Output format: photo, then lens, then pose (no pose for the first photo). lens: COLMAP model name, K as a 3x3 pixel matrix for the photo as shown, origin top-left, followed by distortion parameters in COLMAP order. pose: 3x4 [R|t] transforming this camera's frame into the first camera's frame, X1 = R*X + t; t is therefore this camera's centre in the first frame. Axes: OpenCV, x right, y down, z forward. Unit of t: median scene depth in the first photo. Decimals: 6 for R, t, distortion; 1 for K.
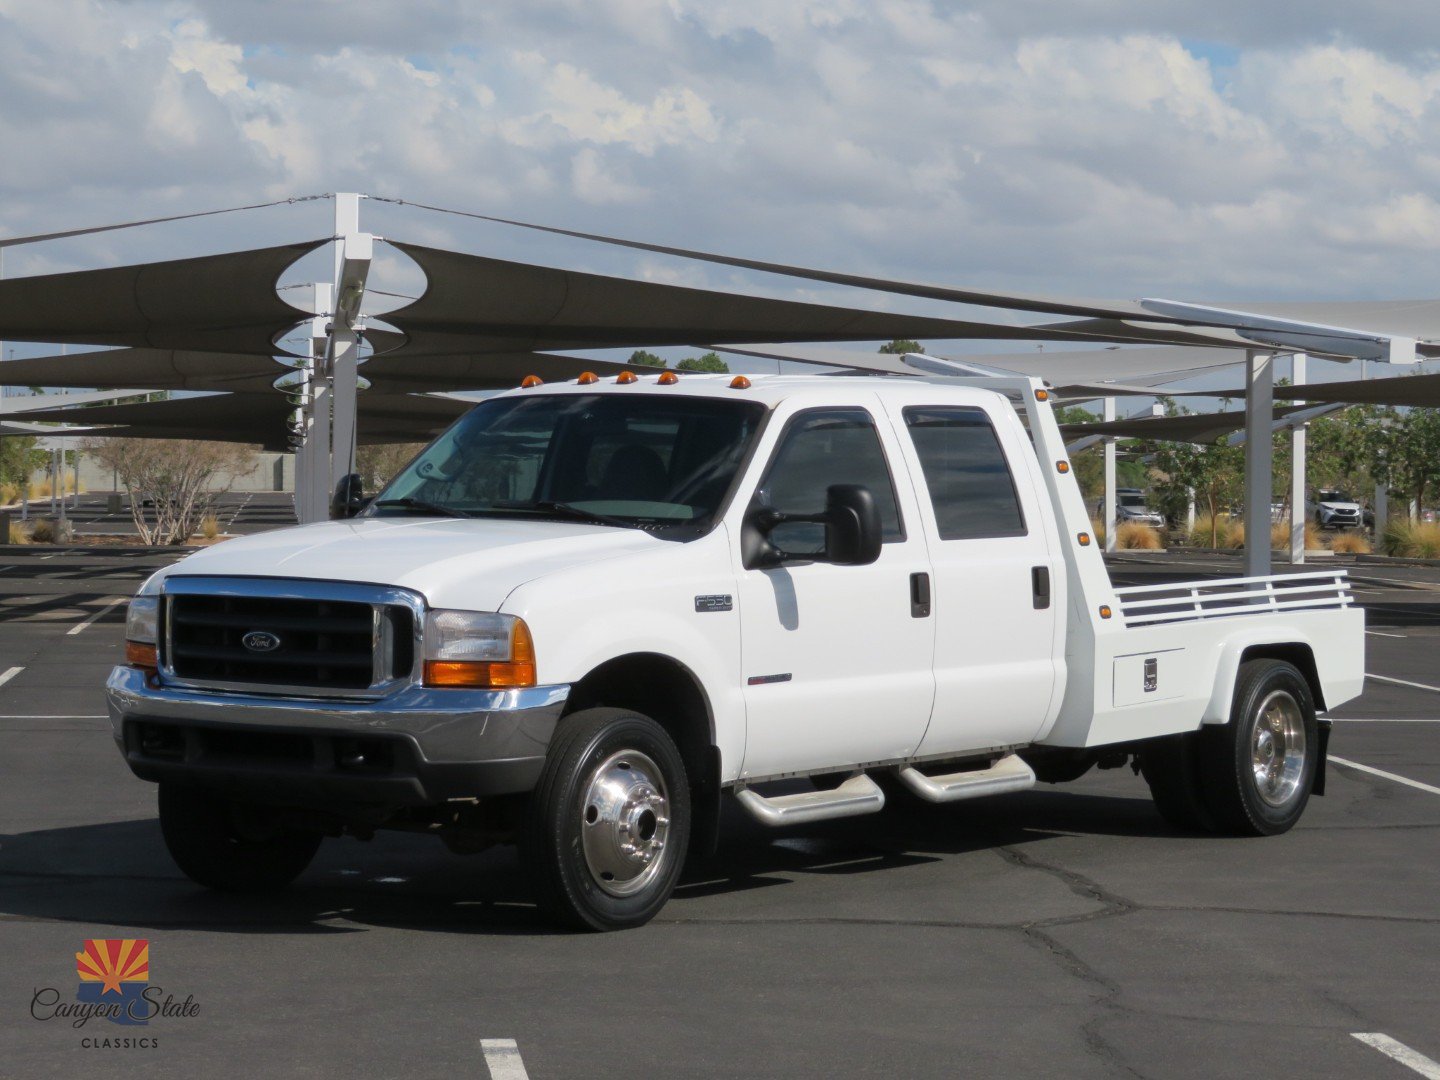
lens RADIAL K [[3696.3, 0, 720.0], [0, 3696.3, 540.0], [0, 0, 1]] dist [-0.028019, 0.002645]
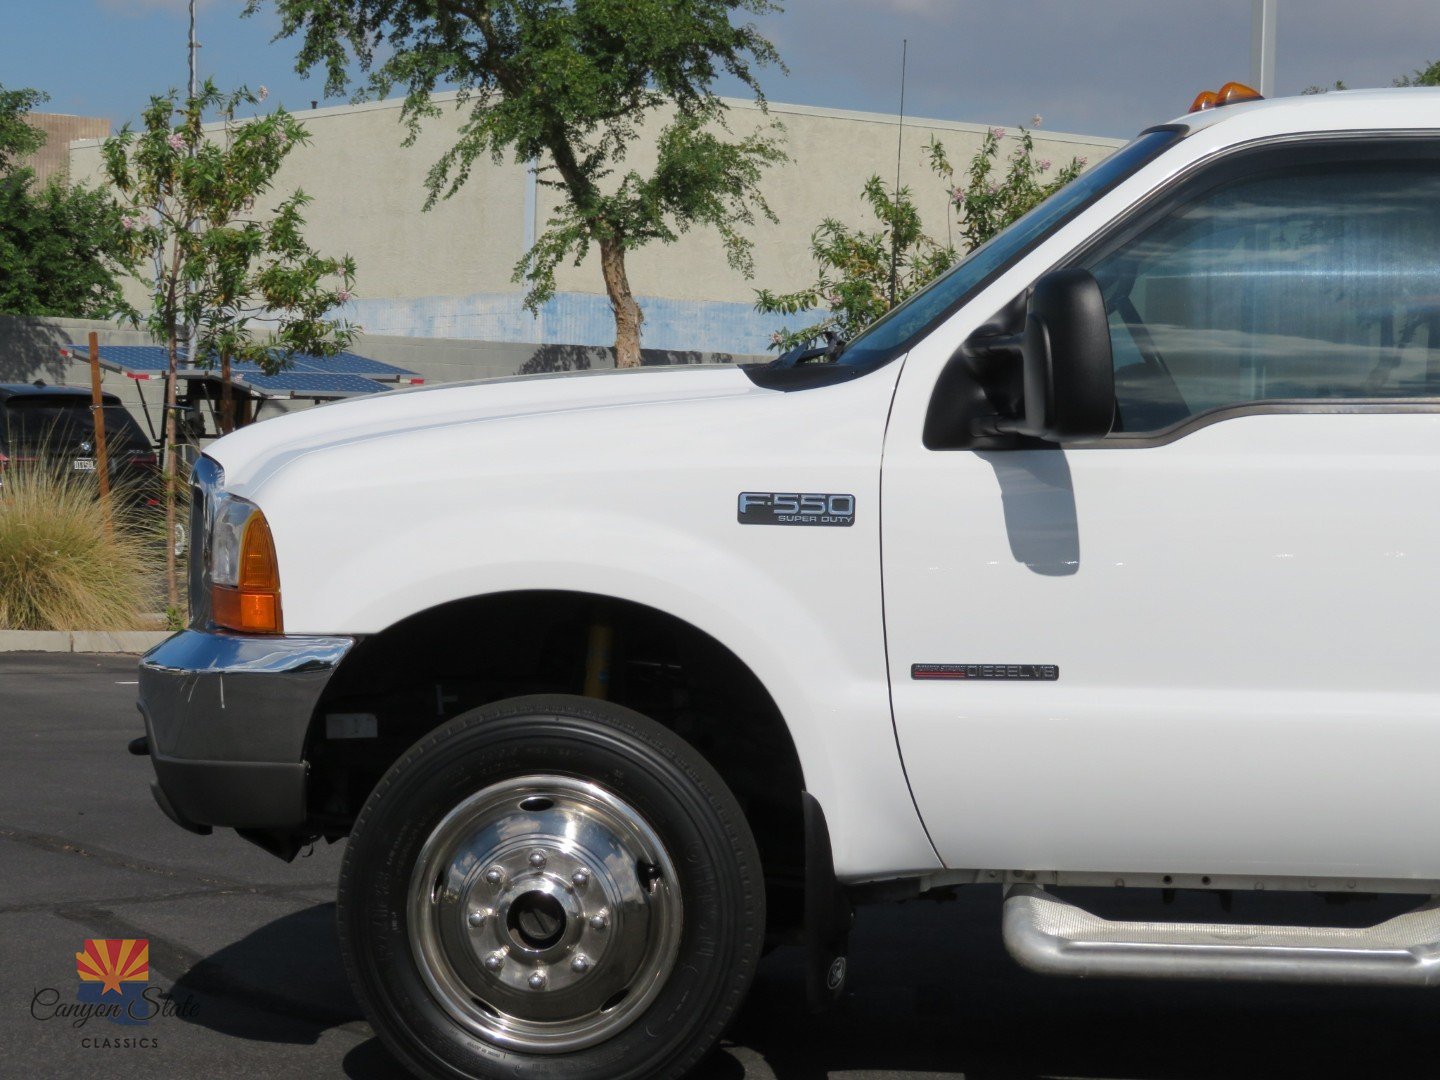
lens RADIAL K [[3696.3, 0, 720.0], [0, 3696.3, 540.0], [0, 0, 1]] dist [-0.028019, 0.002645]
pose [[0.500345, 0.024214, -0.865487, 0.424685], [-0.037393, 0.999281, 0.006340, 0.018261], [0.865018, 0.029191, 0.500891, 0.722623]]
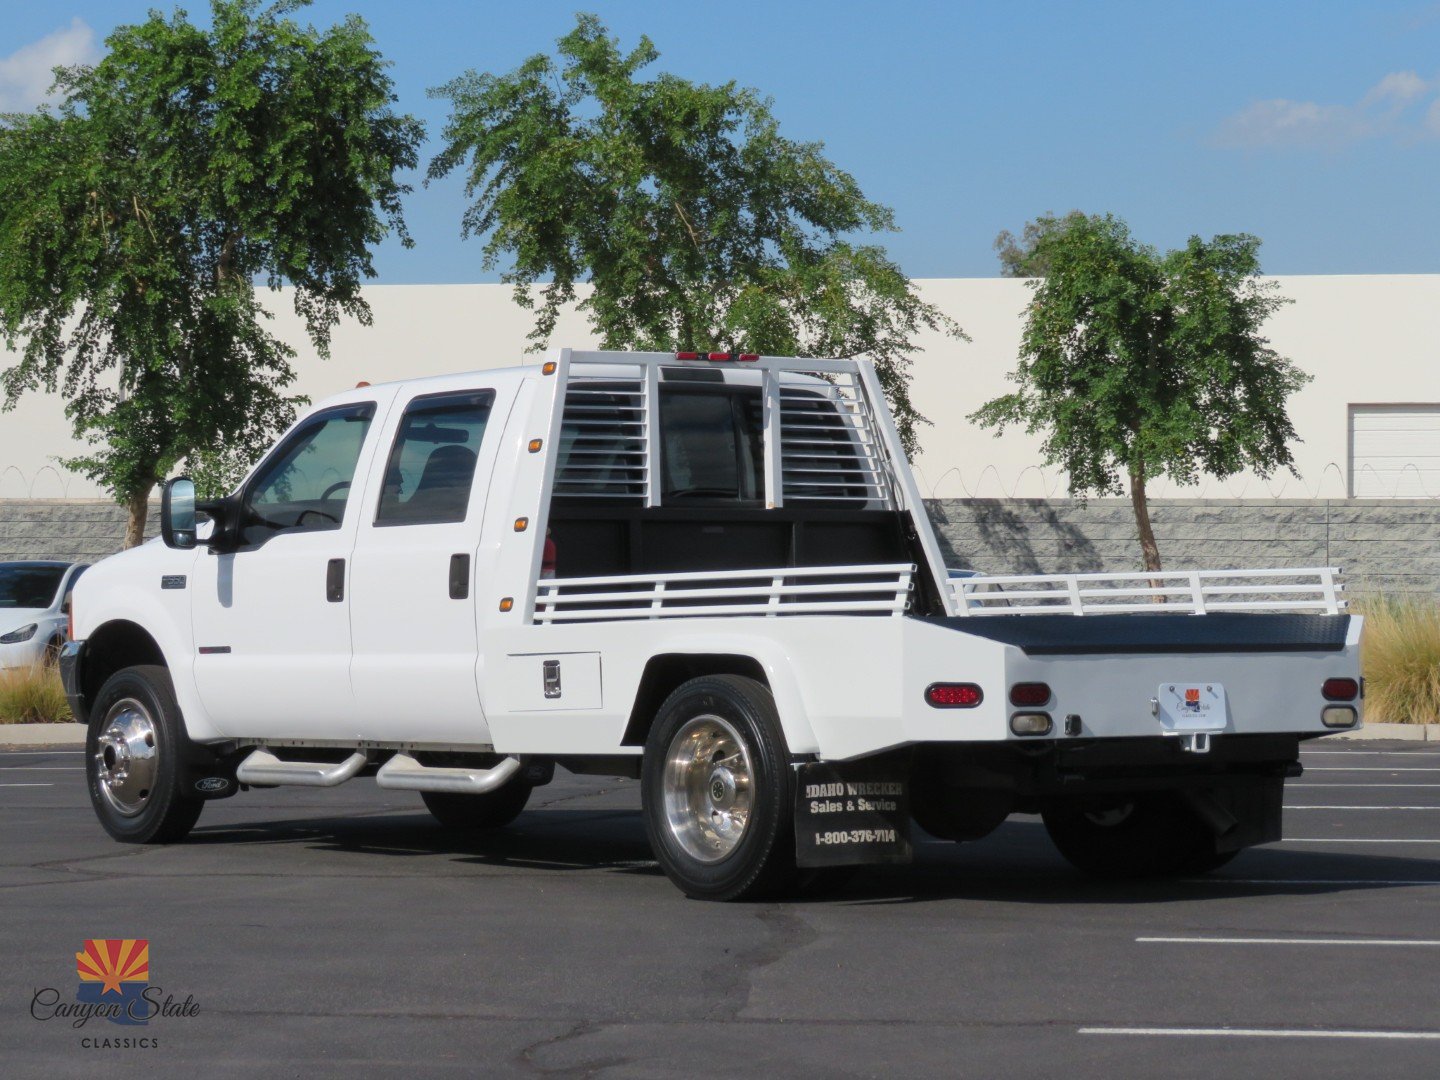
lens RADIAL K [[3974.8, 0, 720.0], [0, 3974.8, 540.0], [0, 0, 1]] dist [-0.017426, 0.485062]
pose [[-0.278369, -0.023396, -0.960189, 1.156676], [-0.019358, 0.999637, -0.018745, 0.023756], [0.960279, 0.013369, -0.278721, 1.497317]]
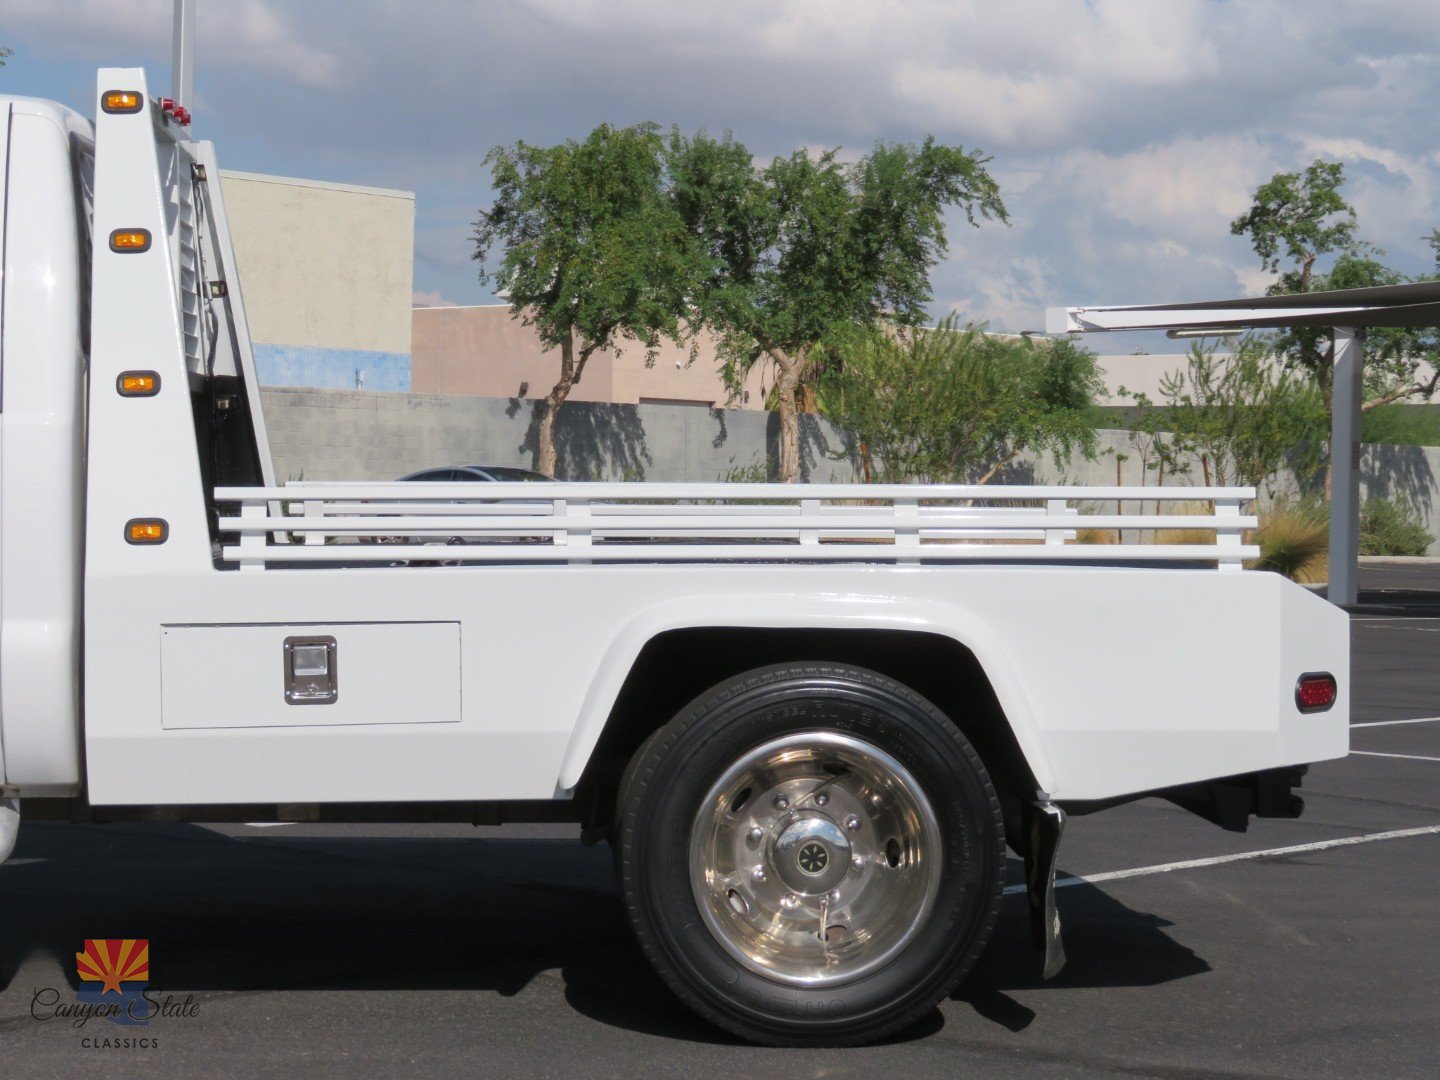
lens RADIAL K [[3204.0, 0, 756.8], [0, 3204.0, 536.8], [0, 0, 1]] dist [0.009322, 0.191148]
pose [[0.647798, 0.017580, -0.761610, 0.543449], [-0.028420, 0.999595, -0.001100, 0.020882], [0.761282, 0.022357, 0.648035, 0.893185]]
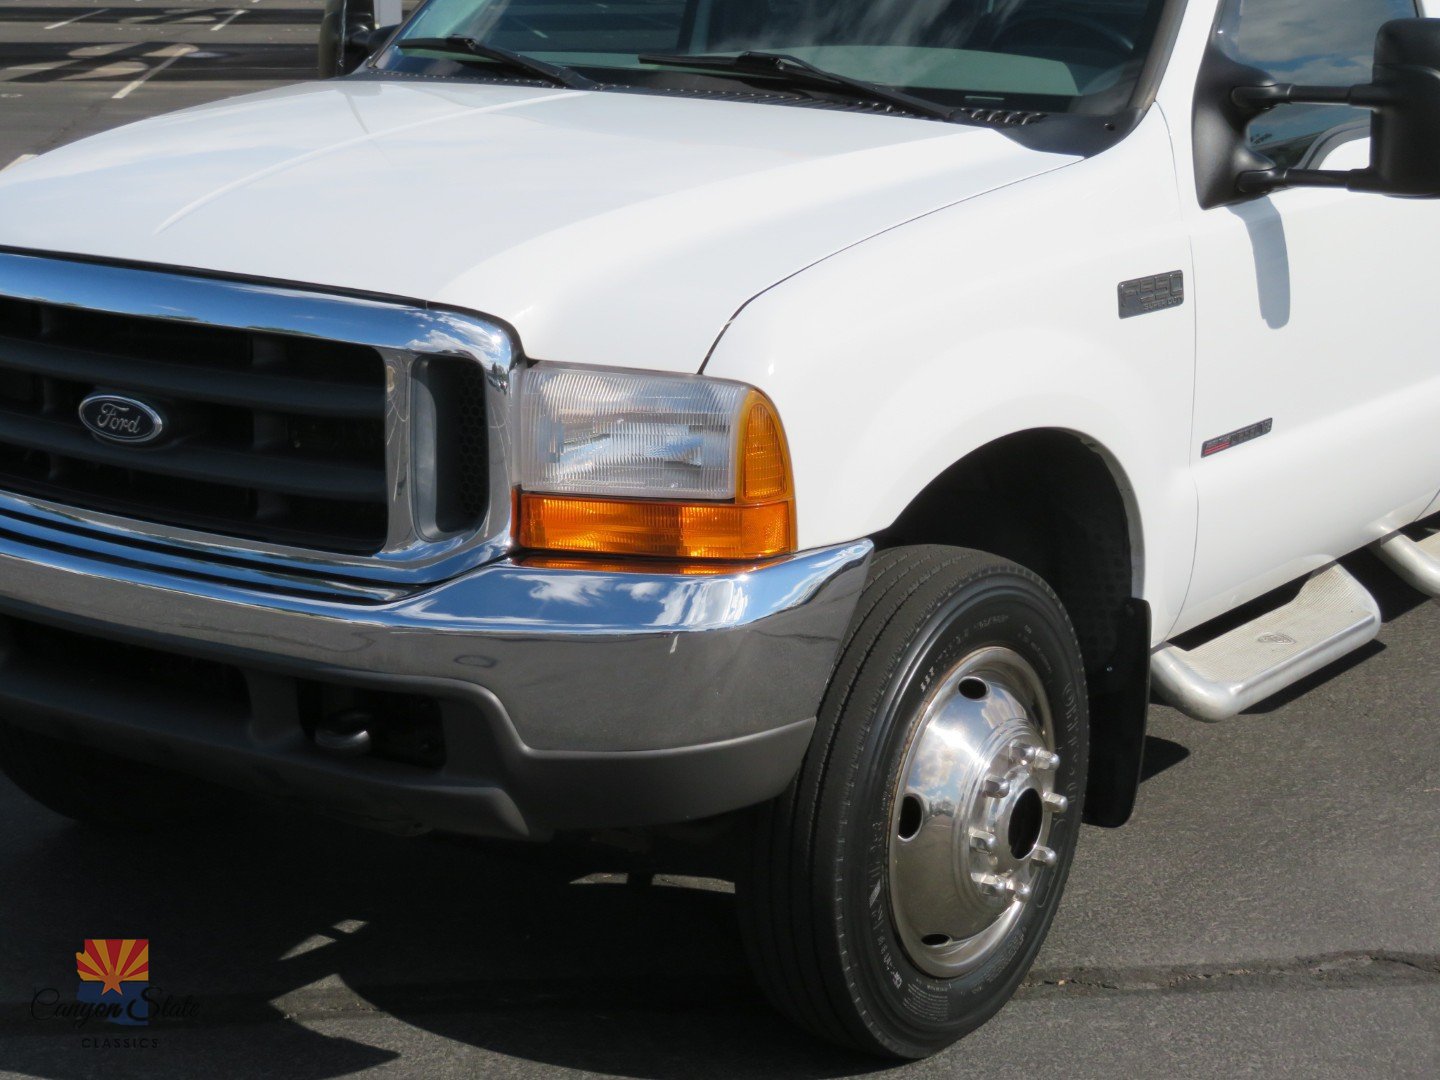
lens RADIAL K [[2778.8, 0, 720.0], [0, 2778.8, 540.0], [0, 0, 1]] dist [0.012068, 0.047146]
pose [[0.999954, -0.003461, 0.008904, -0.056079], [0.001604, 0.979667, 0.200622, -0.020912], [-0.009417, -0.200599, 0.979628, 0.651857]]
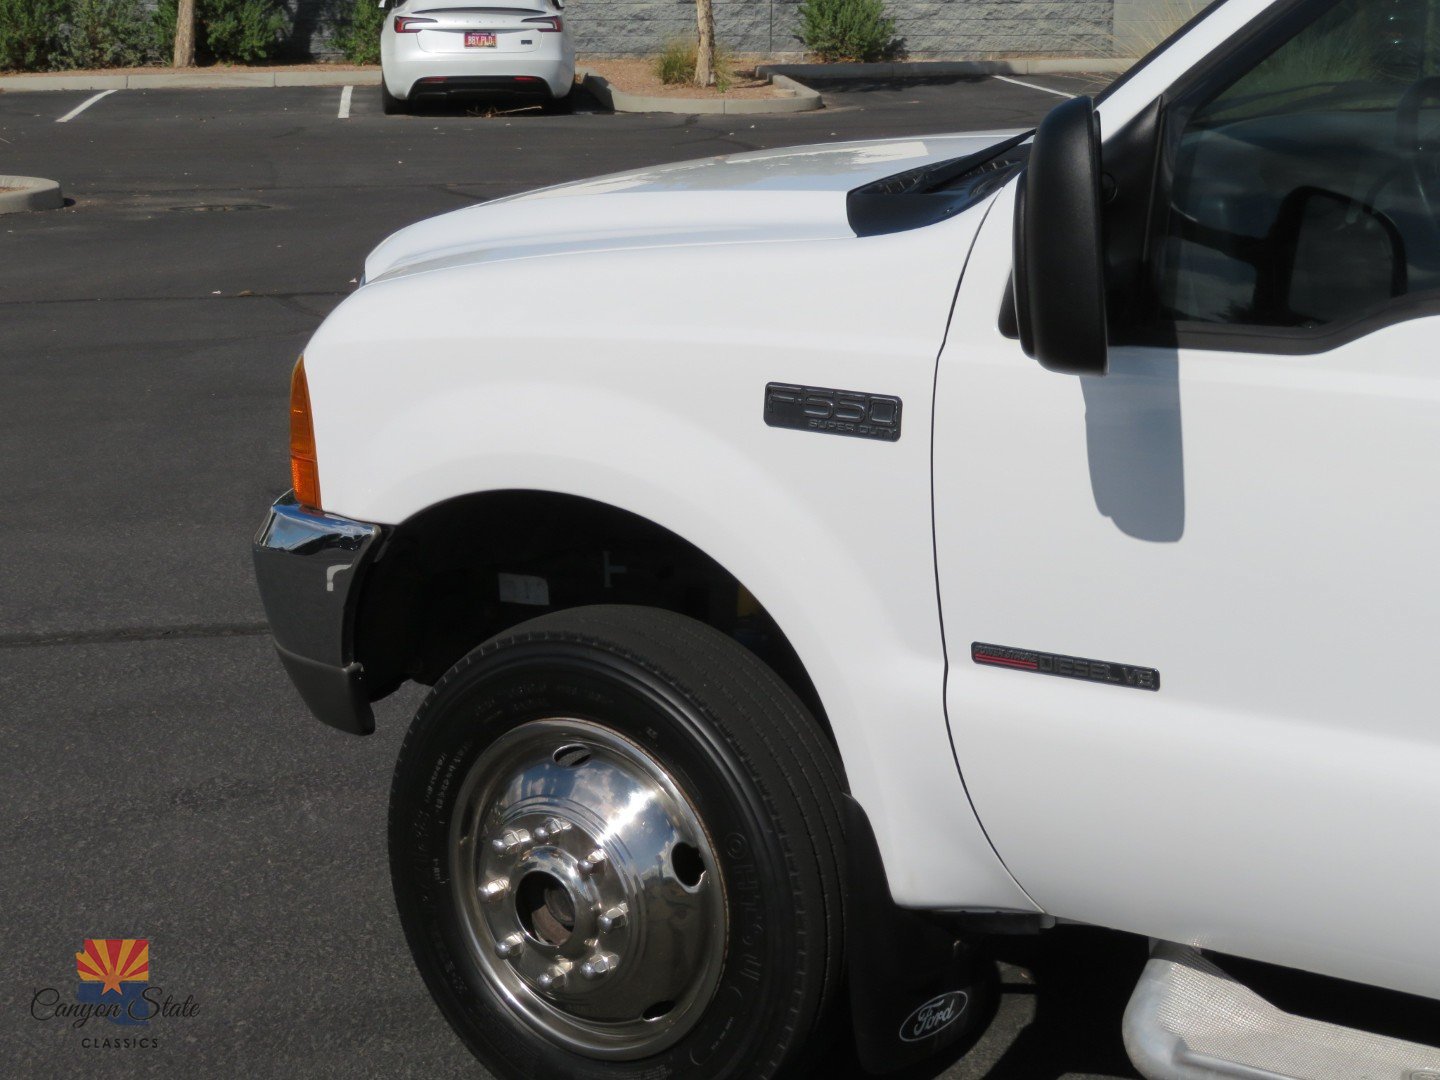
lens RADIAL K [[2778.8, 0, 720.0], [0, 2778.8, 540.0], [0, 0, 1]] dist [0.012068, 0.047146]
pose [[-0.001921, 0.214442, -0.976735, 0.261410], [-0.016642, 0.976594, 0.214444, -0.028081], [0.999860, 0.016667, 0.001693, 0.970363]]
